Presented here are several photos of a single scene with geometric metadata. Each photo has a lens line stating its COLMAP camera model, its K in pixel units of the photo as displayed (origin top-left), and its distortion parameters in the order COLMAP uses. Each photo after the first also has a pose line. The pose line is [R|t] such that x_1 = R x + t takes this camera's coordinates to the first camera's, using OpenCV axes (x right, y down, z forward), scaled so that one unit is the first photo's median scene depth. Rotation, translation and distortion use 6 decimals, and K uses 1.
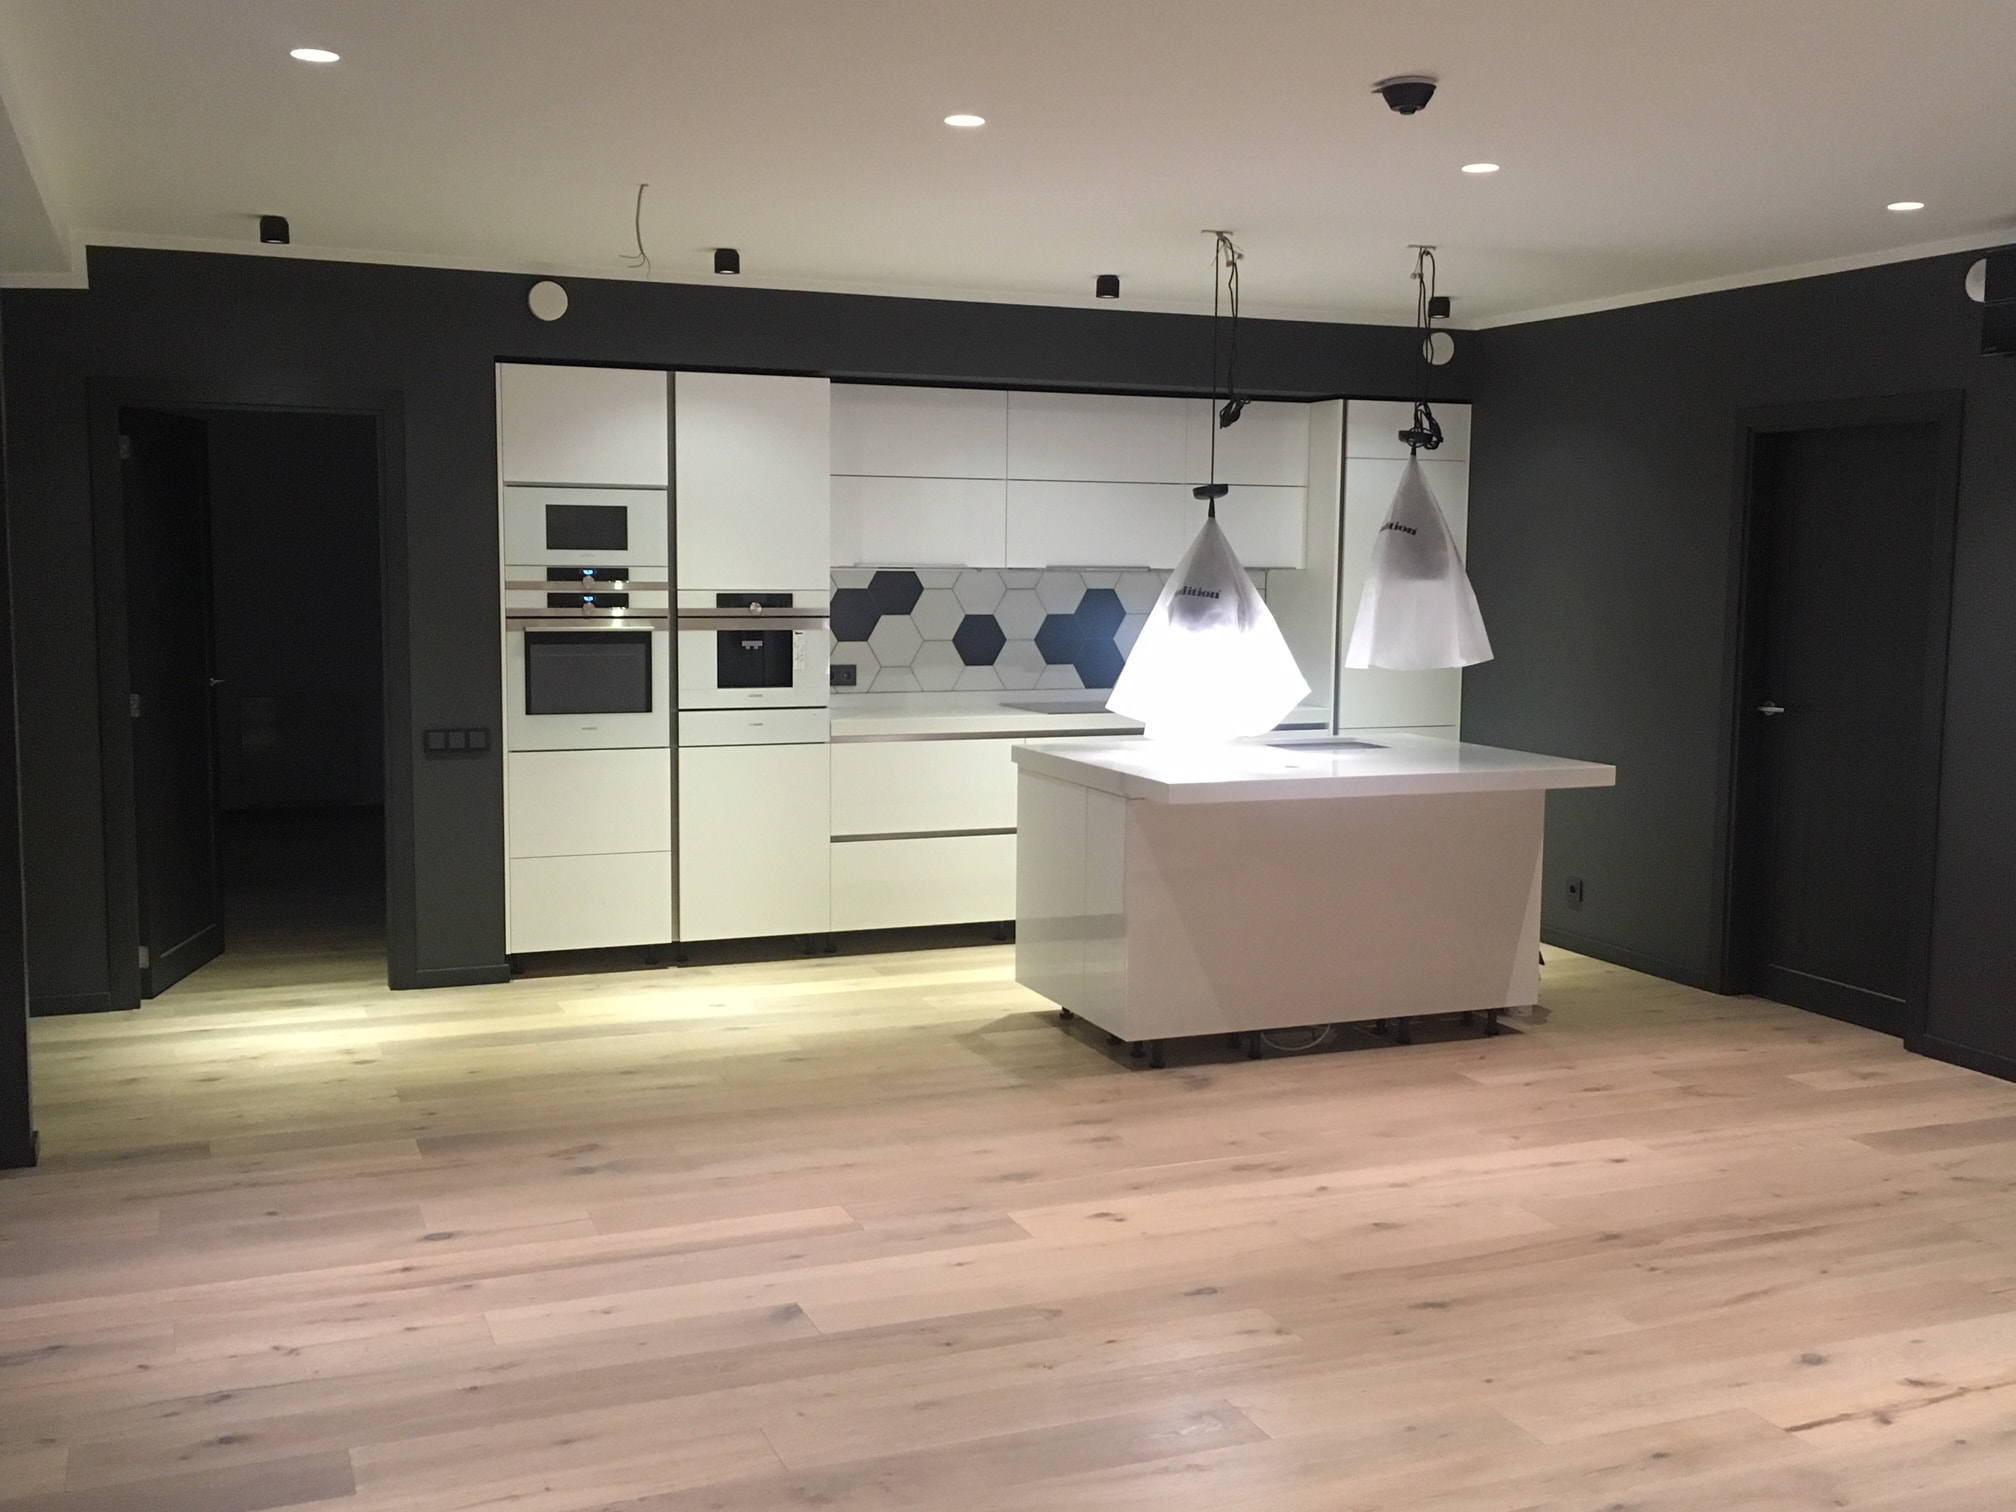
lens RADIAL K [[1992.8, 0, 1013.8], [0, 1992.8, 748.2], [0, 0, 1]] dist [0.018992, 0.000000]
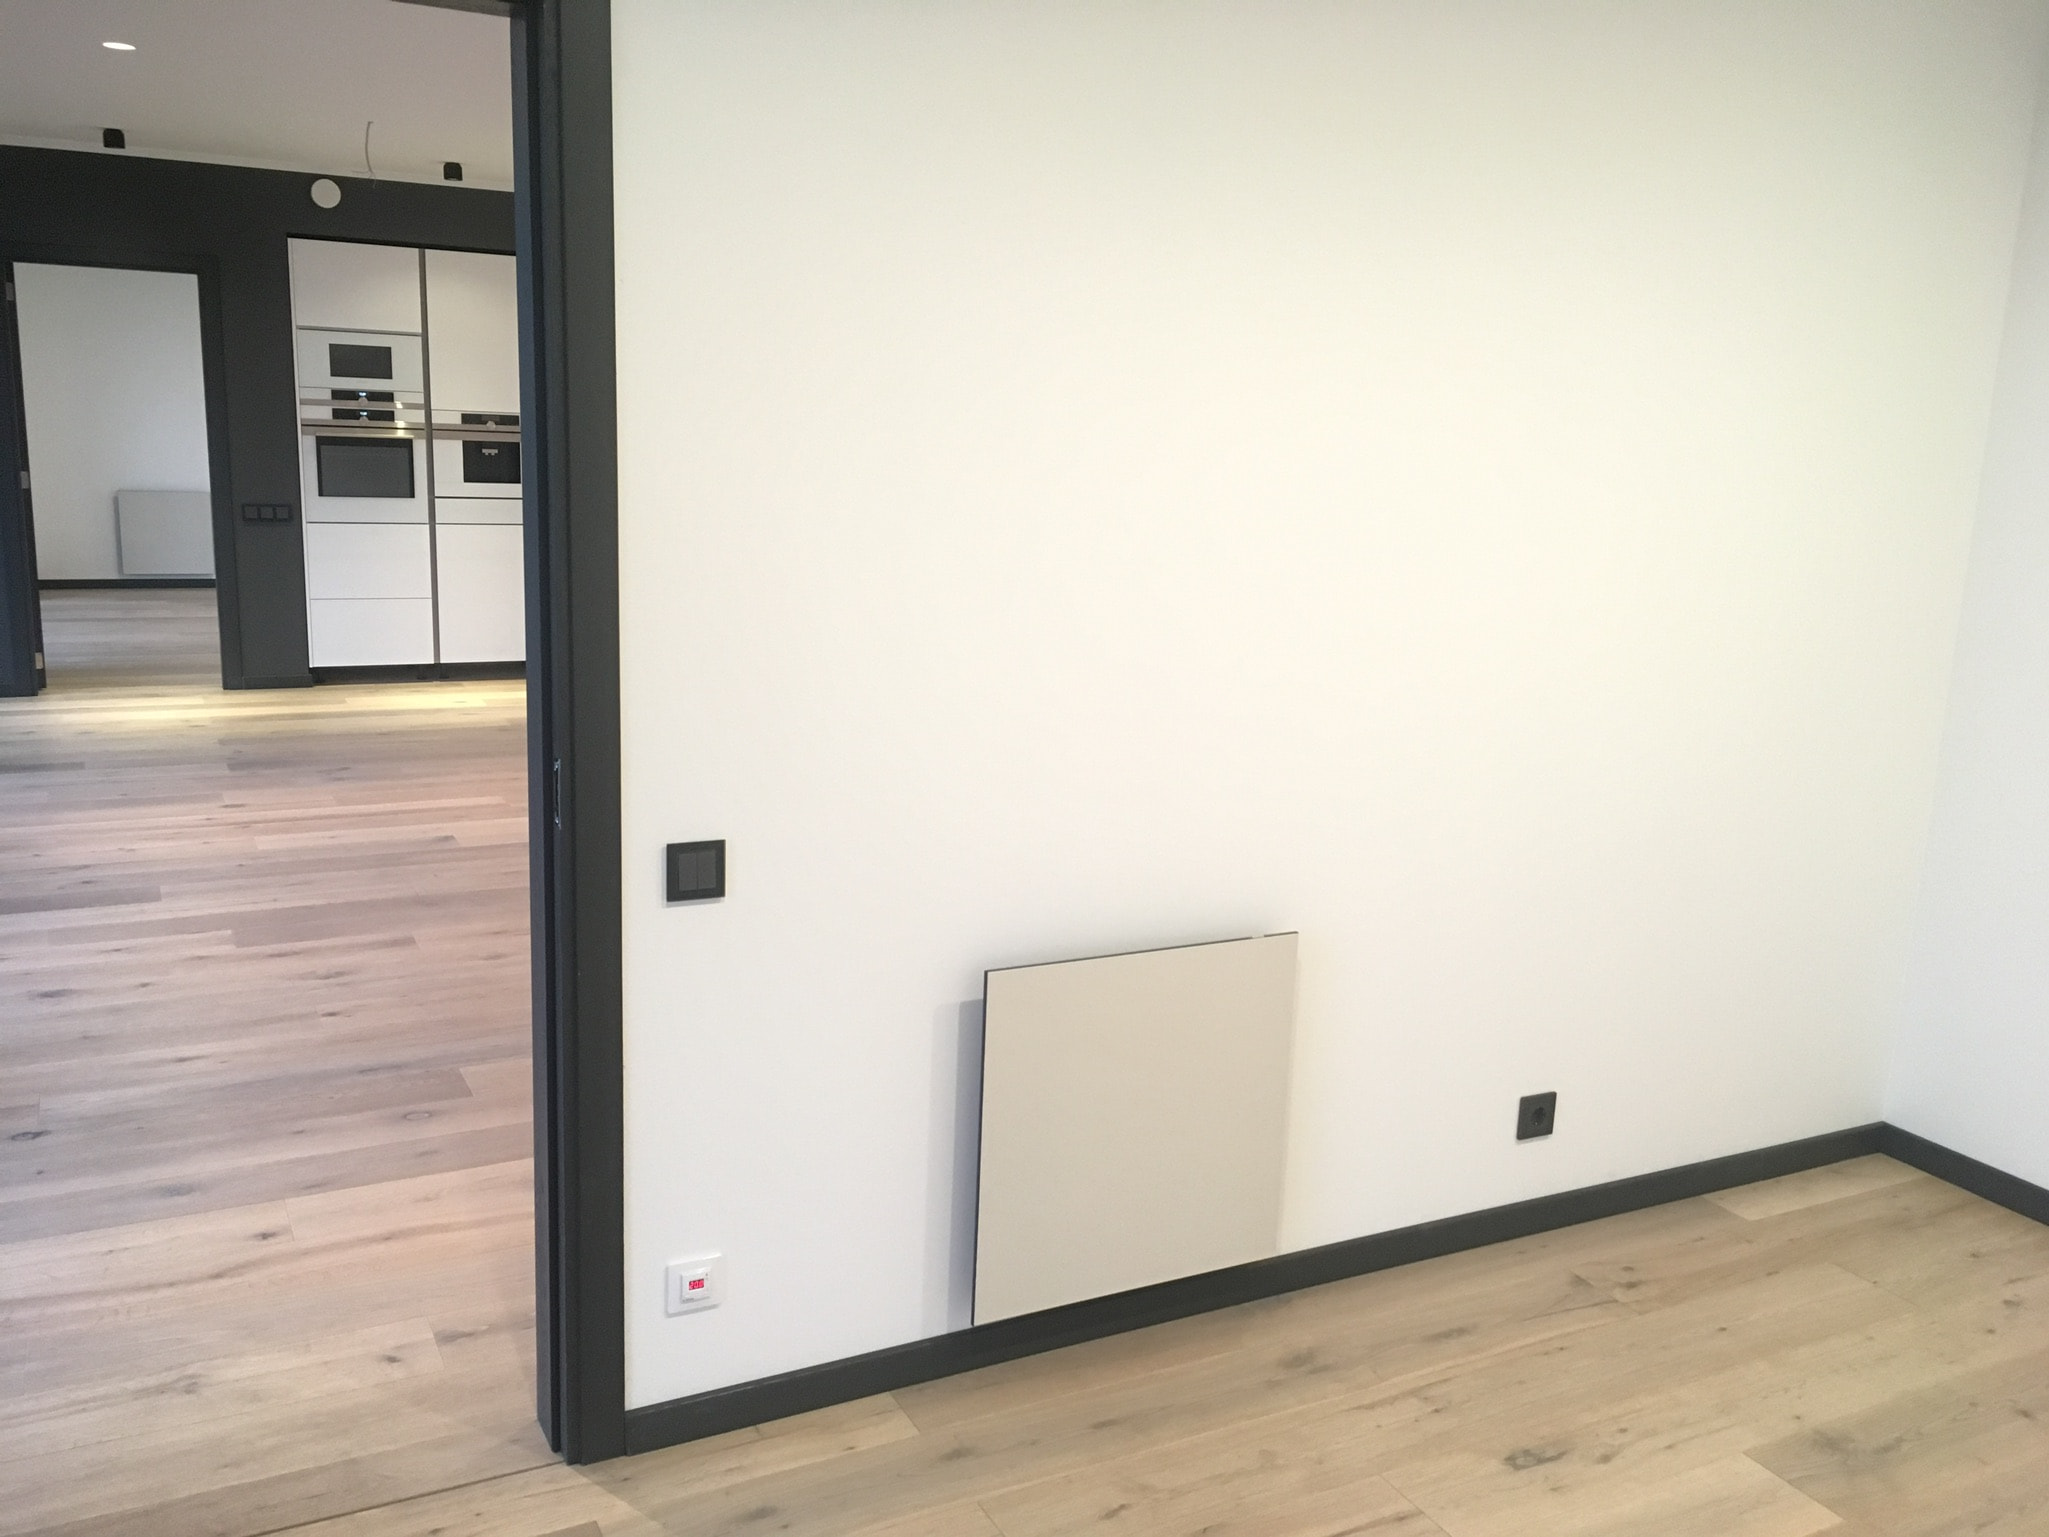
lens RADIAL K [[1735.0, 0, 1036.2], [0, 1735.0, 772.4], [0, 0, 1]] dist [0.040734, -0.058679]
pose [[0.995038, 0.008031, 0.099175, 0.137788], [-0.018376, 0.994424, 0.103840, 0.039812], [-0.097788, -0.105147, 0.989637, -0.285353]]
